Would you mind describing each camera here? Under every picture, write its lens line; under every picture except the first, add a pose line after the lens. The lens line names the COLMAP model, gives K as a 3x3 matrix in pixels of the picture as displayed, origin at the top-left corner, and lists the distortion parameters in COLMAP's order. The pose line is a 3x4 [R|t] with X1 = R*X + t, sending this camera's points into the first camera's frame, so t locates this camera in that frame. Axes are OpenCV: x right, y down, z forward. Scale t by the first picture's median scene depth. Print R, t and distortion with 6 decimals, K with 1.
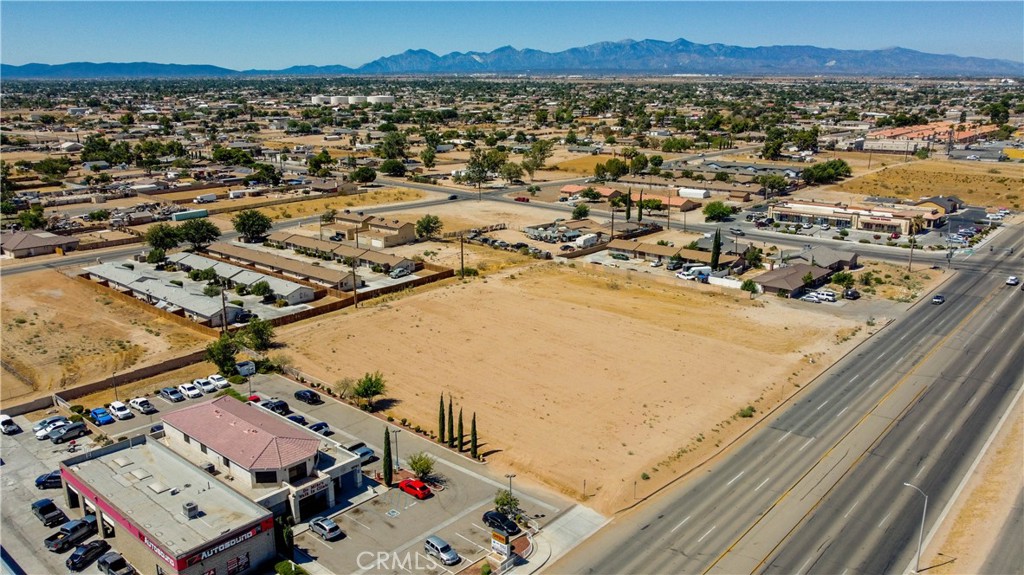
lens RADIAL K [[780.7, 0, 509.0], [0, 780.7, 288.7], [0, 0, 1]] dist [0.001559, -0.011280]
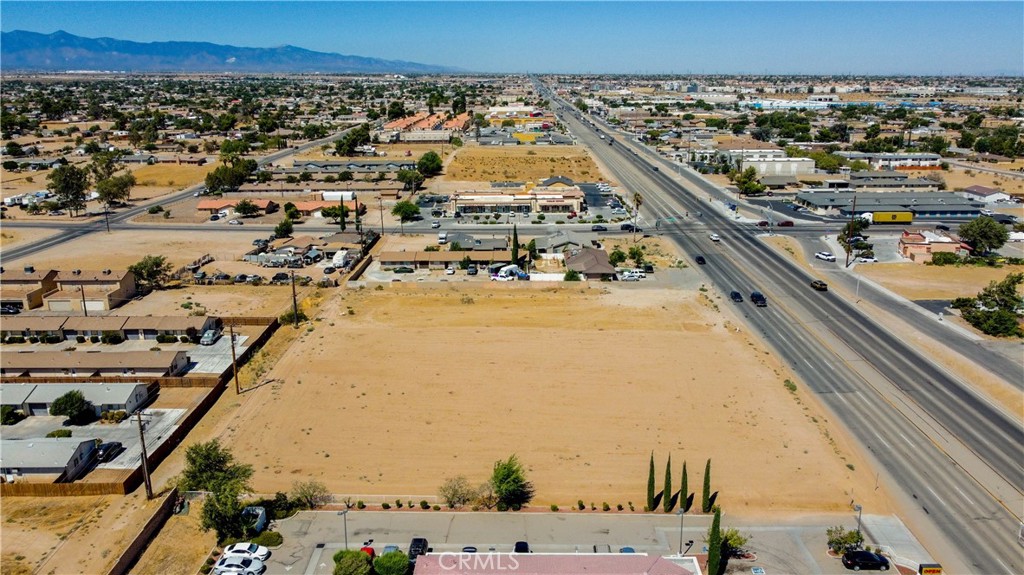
lens RADIAL K [[780.7, 0, 508.7], [0, 780.7, 287.3], [0, 0, 1]] dist [0.001559, -0.011280]
pose [[0.759220, -0.171764, 0.627759, -0.408715], [0.170261, 0.983373, 0.063149, -0.069156], [-0.628168, 0.058939, 0.775842, 0.259472]]
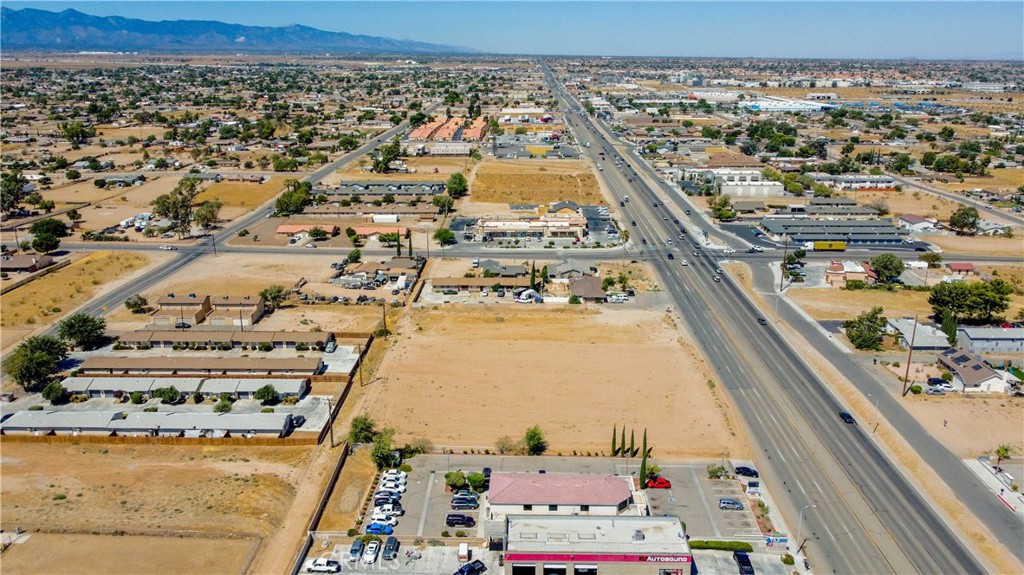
lens RADIAL K [[780.7, 0, 508.0], [0, 780.7, 285.6], [0, 0, 1]] dist [0.001559, -0.011280]
pose [[0.767147, -0.180148, 0.615656, -0.657411], [0.164133, 0.982932, 0.083098, -0.167232], [-0.620118, 0.037301, 0.783621, -0.032863]]
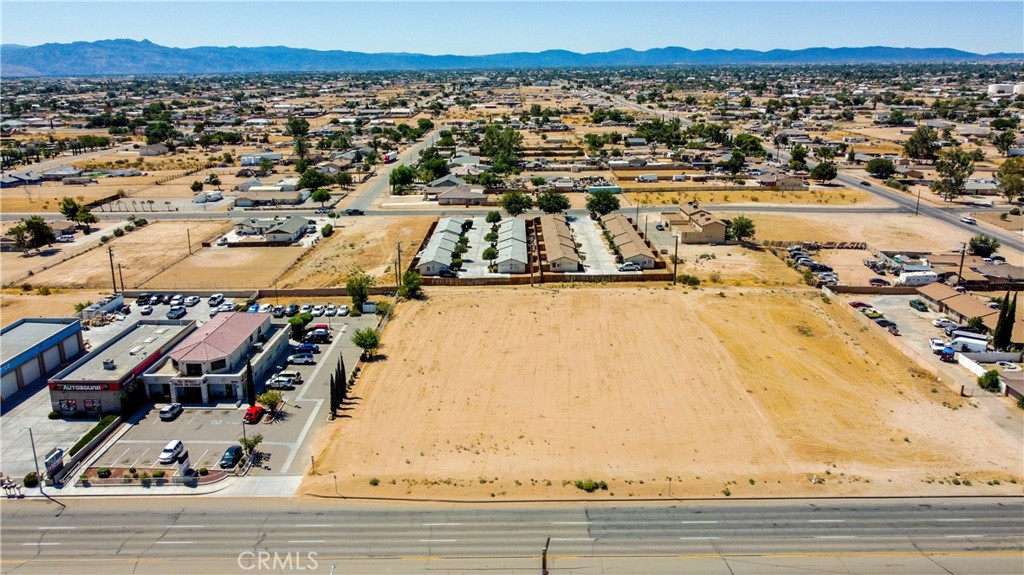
lens RADIAL K [[780.7, 0, 508.9], [0, 780.7, 289.3], [0, 0, 1]] dist [0.001559, -0.011280]
pose [[0.658683, 0.206471, -0.723538, 0.510074], [-0.192406, 0.975862, 0.103315, -0.069512], [0.727404, 0.071162, 0.682510, 0.236266]]
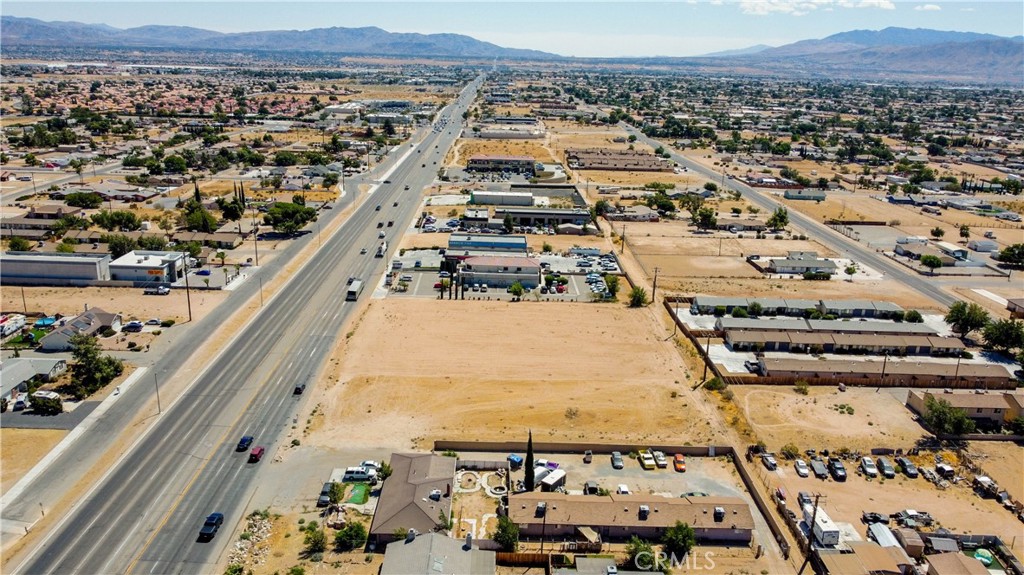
lens RADIAL K [[780.7, 0, 509.5], [0, 780.7, 288.6], [0, 0, 1]] dist [0.001559, -0.011280]
pose [[-0.742297, 0.175975, -0.646551, 0.742027], [-0.197890, 0.864288, 0.462434, -0.524875], [0.640183, 0.471209, -0.606735, 1.443551]]
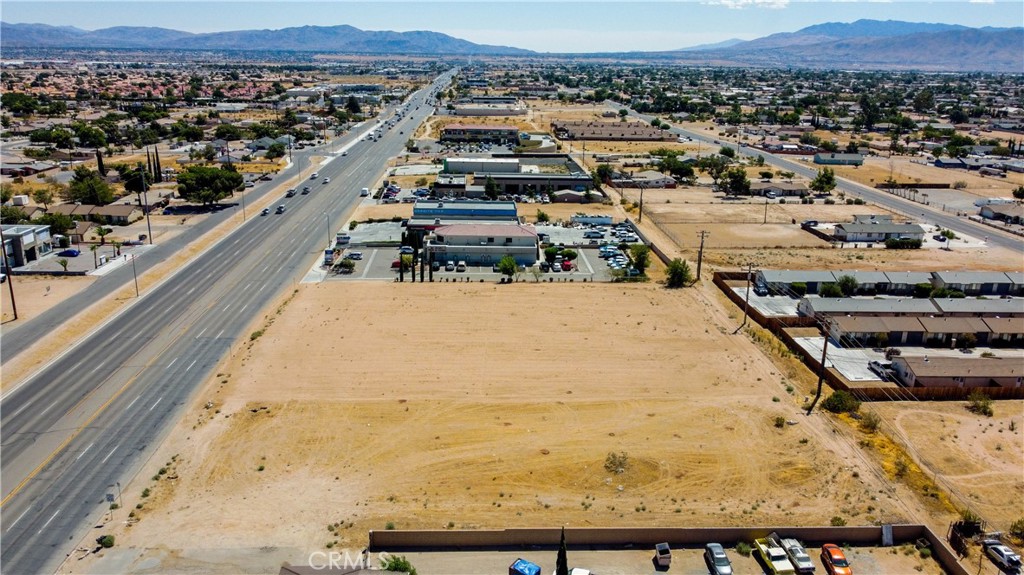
lens RADIAL K [[780.7, 0, 510.1], [0, 780.7, 288.1], [0, 0, 1]] dist [0.001559, -0.011280]
pose [[-0.720931, 0.192551, -0.665720, 0.505268], [-0.192265, 0.867342, 0.459077, -0.323175], [0.665803, 0.458957, -0.588273, 1.216003]]
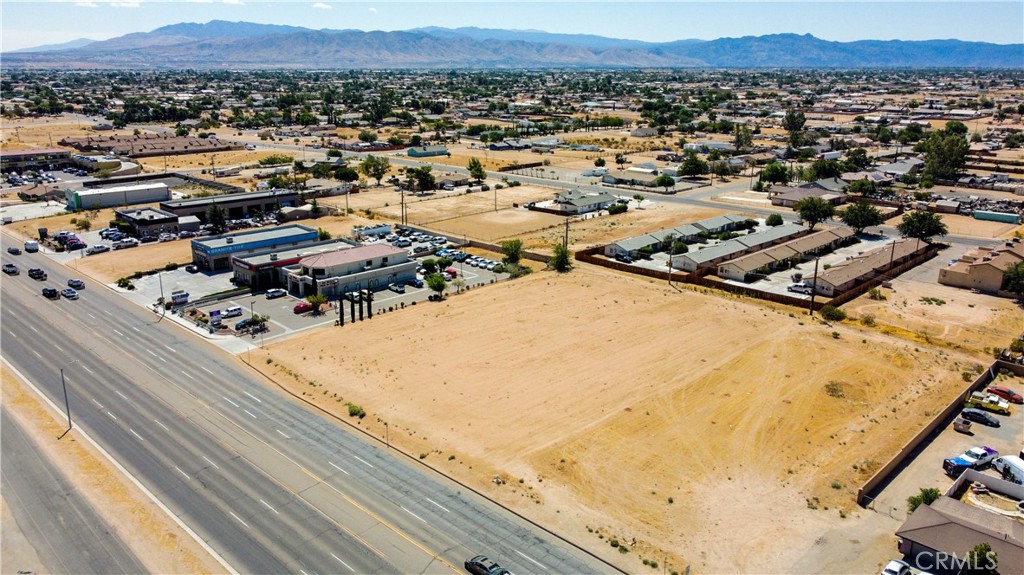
lens RADIAL K [[780.7, 0, 509.3], [0, 780.7, 283.7], [0, 0, 1]] dist [0.001559, -0.011280]
pose [[-0.054216, 0.277782, -0.959113, 0.747404], [-0.264743, 0.922152, 0.282042, -0.194885], [0.962794, 0.269210, 0.023546, 0.715533]]
